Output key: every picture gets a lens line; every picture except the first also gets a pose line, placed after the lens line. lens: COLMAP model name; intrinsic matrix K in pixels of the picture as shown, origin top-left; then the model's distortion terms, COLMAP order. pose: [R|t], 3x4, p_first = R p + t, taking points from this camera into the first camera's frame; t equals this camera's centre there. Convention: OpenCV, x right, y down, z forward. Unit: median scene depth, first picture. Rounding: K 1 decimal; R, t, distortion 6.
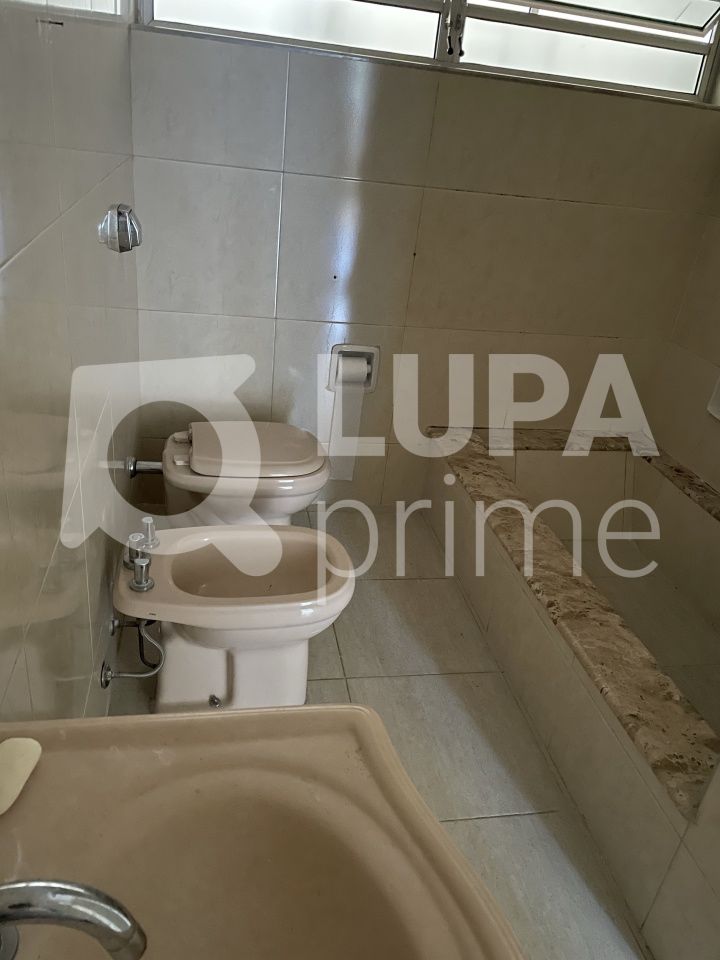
lens RADIAL K [[746.5, 0, 360.0], [0, 746.5, 480.0], [0, 0, 1]] dist [0.008536, 0.004059]
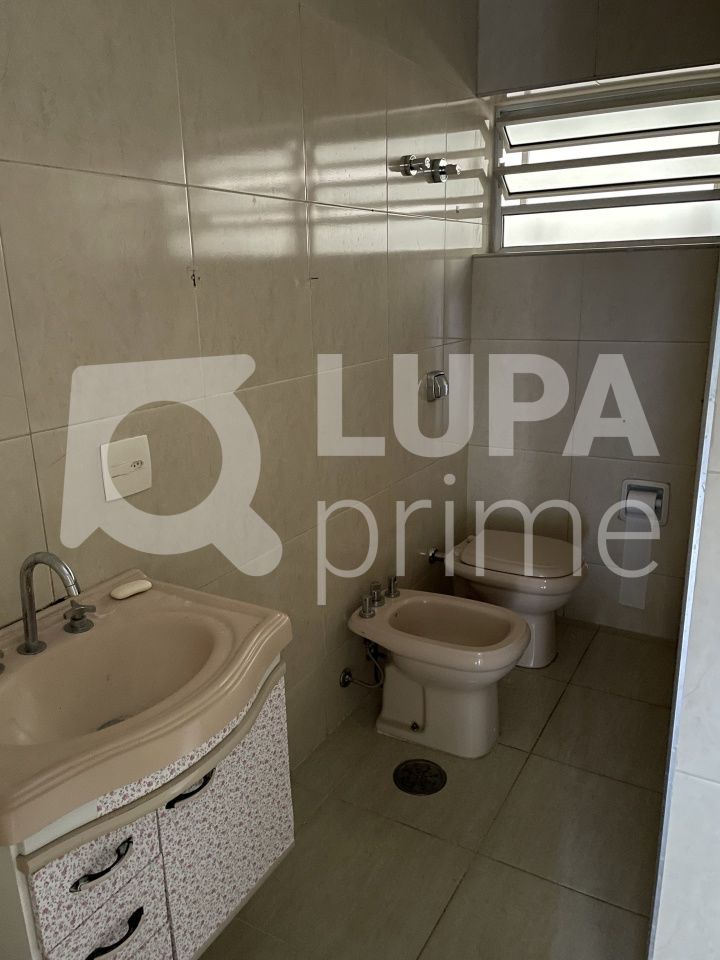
lens RADIAL K [[724.3, 0, 360.0], [0, 724.3, 480.0], [0, 0, 1]] dist [-0.000239, 0.000020]
pose [[0.742589, 0.043647, -0.668323, 0.565293], [-0.207067, 0.963947, -0.167123, 0.121664], [0.636933, 0.262492, 0.724854, -0.069771]]
